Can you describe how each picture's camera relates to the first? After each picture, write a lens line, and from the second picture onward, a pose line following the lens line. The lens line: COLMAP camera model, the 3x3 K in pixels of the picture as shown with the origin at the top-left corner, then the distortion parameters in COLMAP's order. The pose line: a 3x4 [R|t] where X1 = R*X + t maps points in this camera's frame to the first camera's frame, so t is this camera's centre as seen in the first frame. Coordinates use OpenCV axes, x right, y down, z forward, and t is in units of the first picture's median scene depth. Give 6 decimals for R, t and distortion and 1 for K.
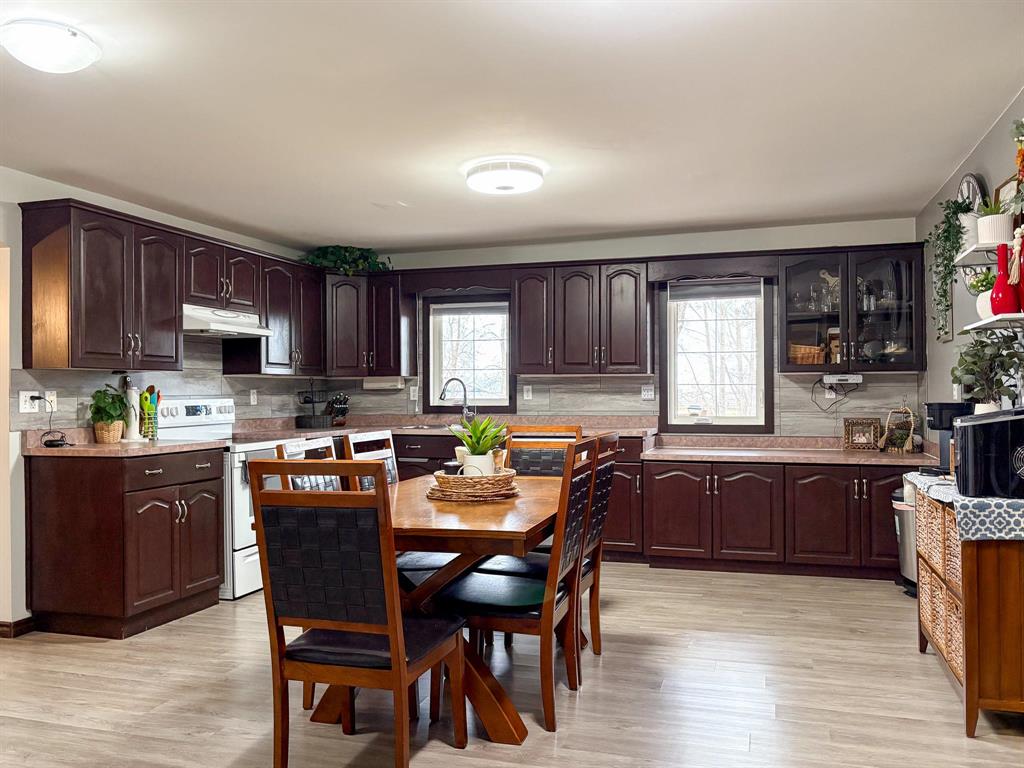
lens RADIAL K [[809.3, 0, 495.0], [0, 809.3, 384.3], [0, 0, 1]] dist [0.052563, -0.004442]
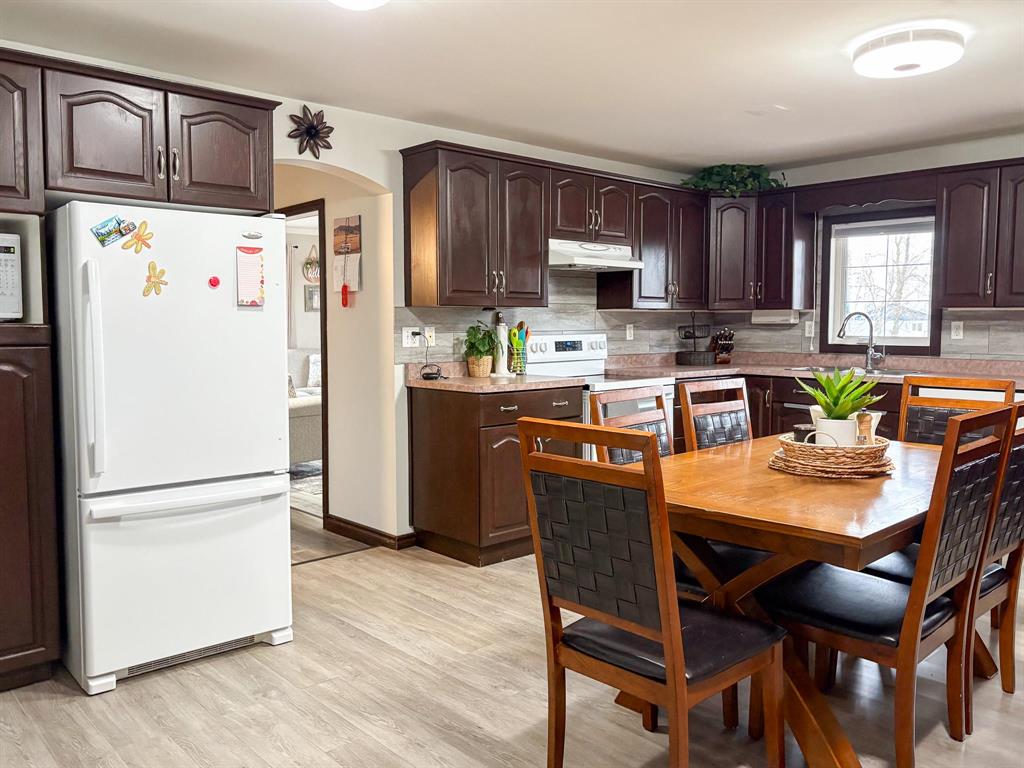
lens RADIAL K [[808.0, 0, 526.6], [0, 808.0, 376.8], [0, 0, 1]] dist [0.042216, -0.007382]
pose [[0.884080, 0.040555, -0.465573, 0.055222], [-0.002234, 0.996583, 0.082567, -0.012732], [0.467330, -0.071956, 0.881150, 0.112421]]
